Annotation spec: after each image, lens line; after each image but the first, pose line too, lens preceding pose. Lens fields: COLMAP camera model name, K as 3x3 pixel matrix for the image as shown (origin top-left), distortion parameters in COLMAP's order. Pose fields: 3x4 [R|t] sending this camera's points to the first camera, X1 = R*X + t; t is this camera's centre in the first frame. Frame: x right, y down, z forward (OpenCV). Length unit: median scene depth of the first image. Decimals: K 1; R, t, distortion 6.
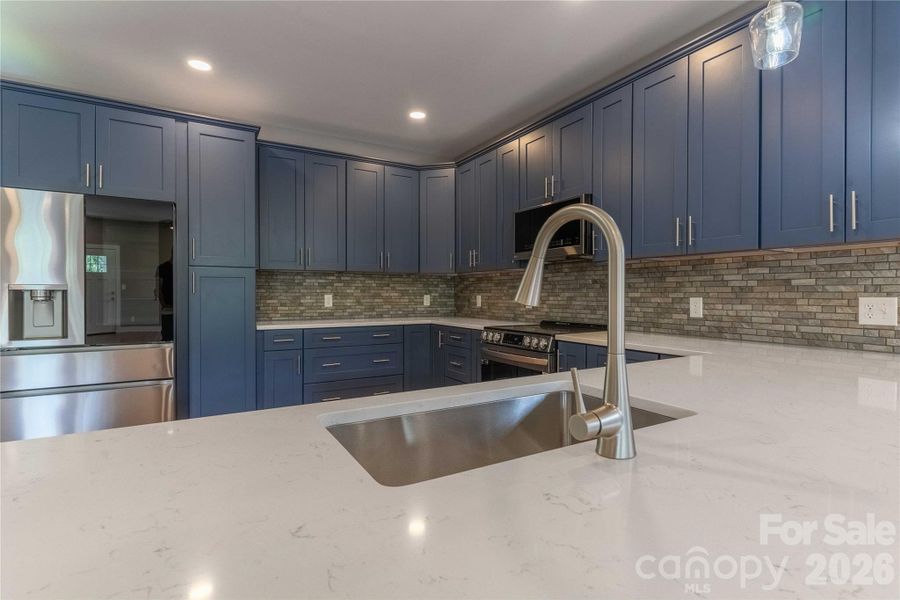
lens RADIAL K [[434.0, 0, 453.8], [0, 434.0, 291.9], [0, 0, 1]] dist [-0.000099, 0.002156]
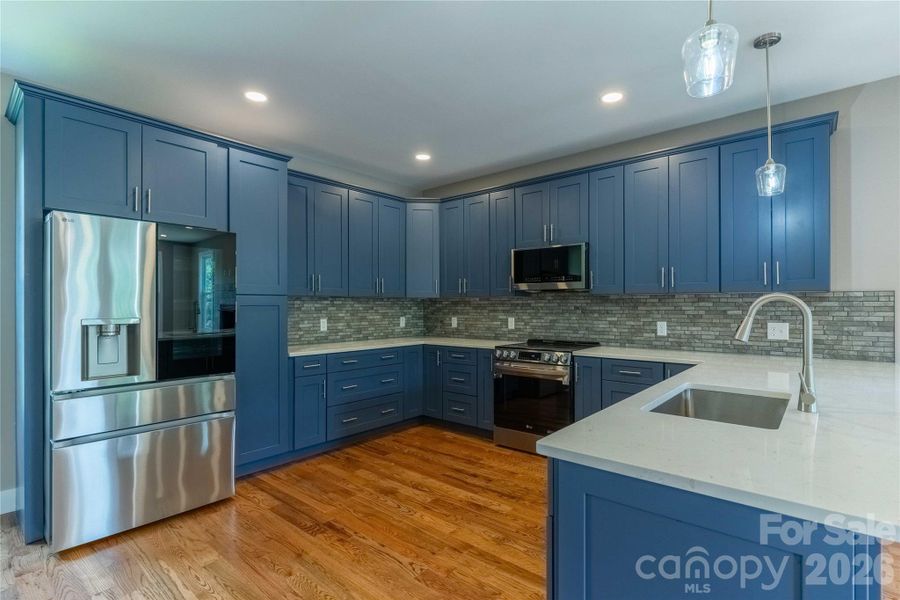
lens RADIAL K [[434.0, 0, 458.3], [0, 434.0, 301.8], [0, 0, 1]] dist [-0.000099, 0.002156]
pose [[0.941413, 0.000291, 0.337255, -0.436505], [0.001618, 0.999984, -0.005379, -0.036013], [-0.337251, 0.005609, 0.941398, -0.092205]]
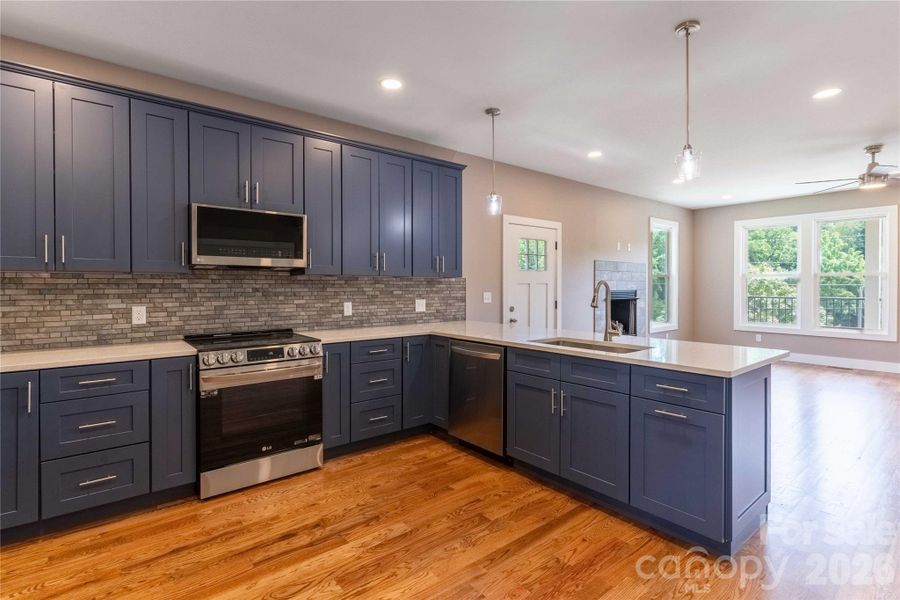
lens RADIAL K [[434.0, 0, 460.1], [0, 434.0, 288.2], [0, 0, 1]] dist [-0.000099, 0.002156]
pose [[-0.153675, -0.008502, 0.988085, -0.776330], [-0.005386, 0.999955, 0.007766, -0.038957], [-0.988107, -0.004128, -0.153714, 0.671317]]
